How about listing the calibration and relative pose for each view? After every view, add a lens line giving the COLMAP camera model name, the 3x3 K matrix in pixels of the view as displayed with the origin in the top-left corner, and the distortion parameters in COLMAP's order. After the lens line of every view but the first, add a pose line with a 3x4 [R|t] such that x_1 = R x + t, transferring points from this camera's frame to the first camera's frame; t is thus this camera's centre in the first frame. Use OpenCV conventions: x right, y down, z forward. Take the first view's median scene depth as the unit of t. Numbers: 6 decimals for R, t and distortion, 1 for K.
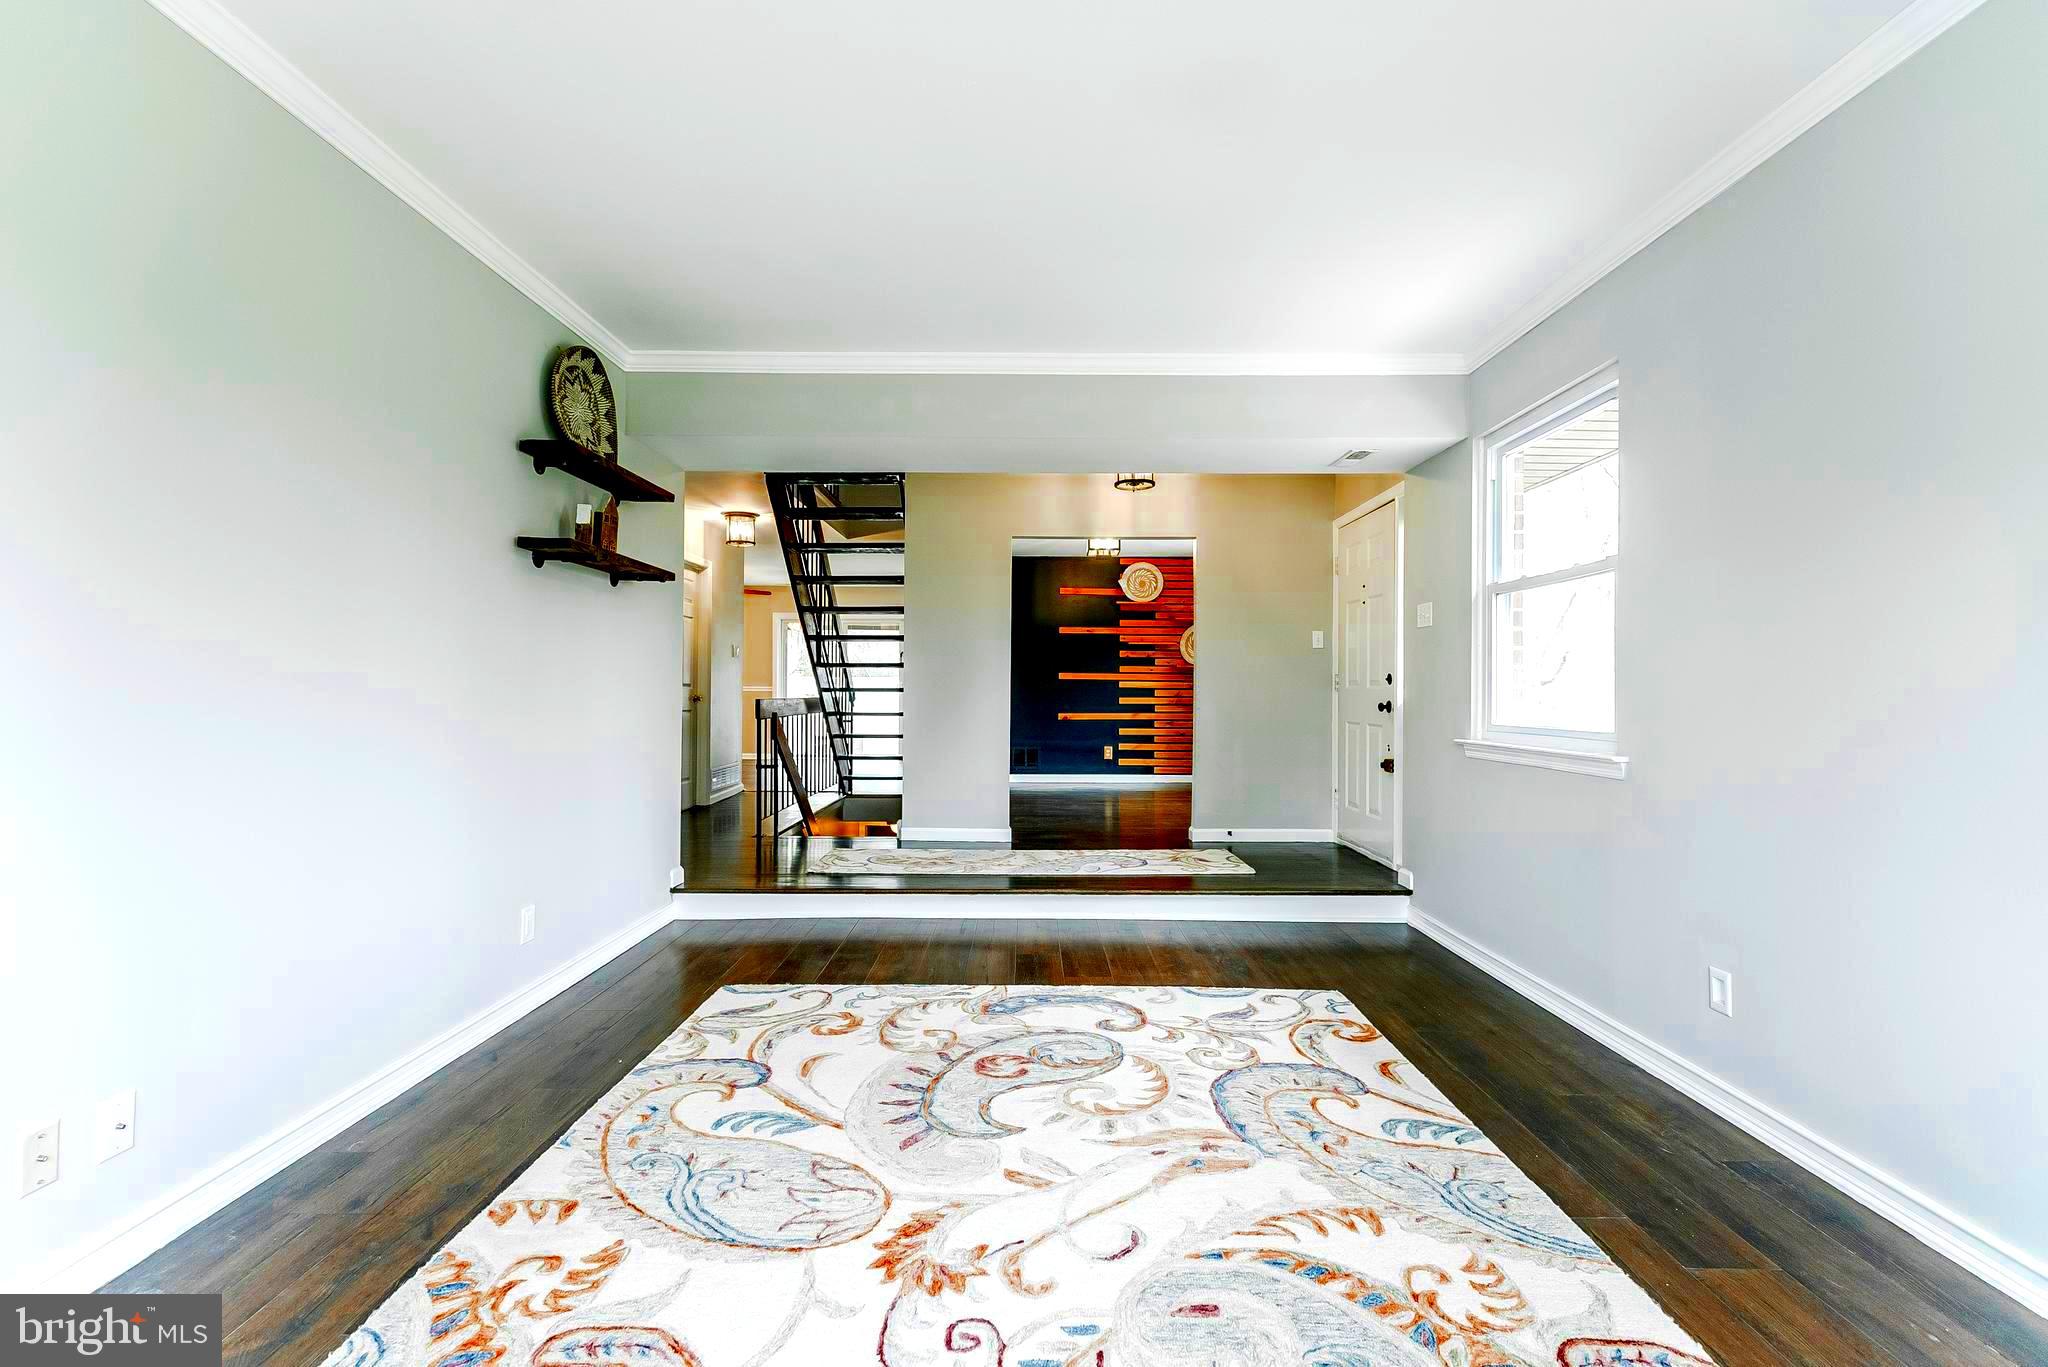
lens RADIAL K [[928.7, 0, 1029.4], [0, 928.7, 678.7], [0, 0, 1]] dist [0.000227, -0.000173]
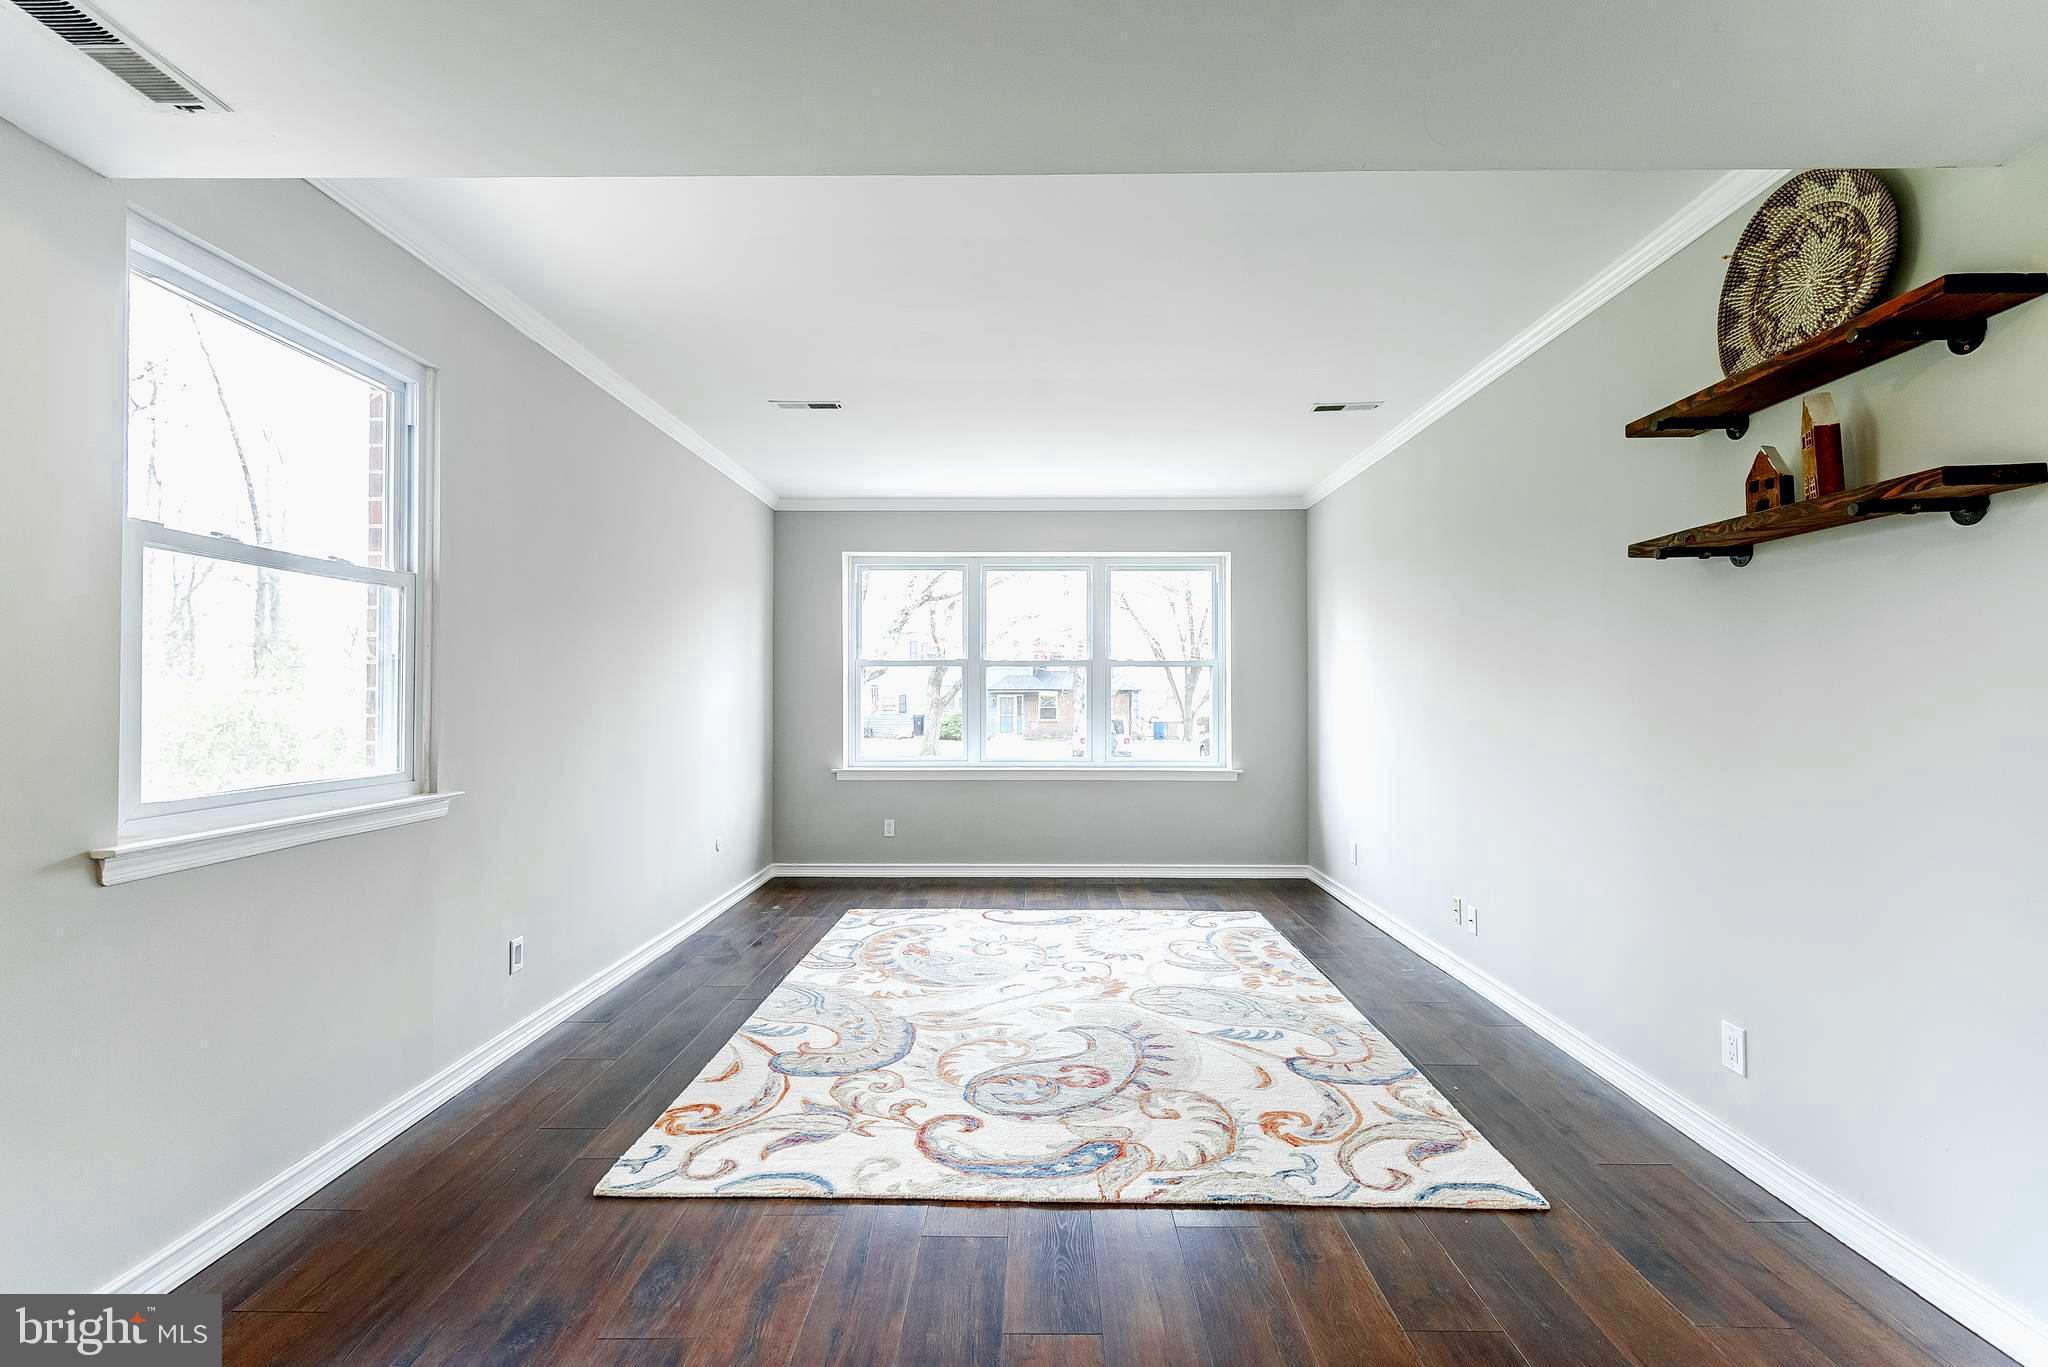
lens RADIAL K [[928.7, 0, 1029.4], [0, 928.7, 678.7], [0, 0, 1]] dist [0.000227, -0.000173]
pose [[-0.999929, -0.005359, 0.010601, 0.023399], [-0.005675, 0.999535, -0.029955, -0.007978], [-0.010436, -0.030013, -0.999495, 1.954930]]
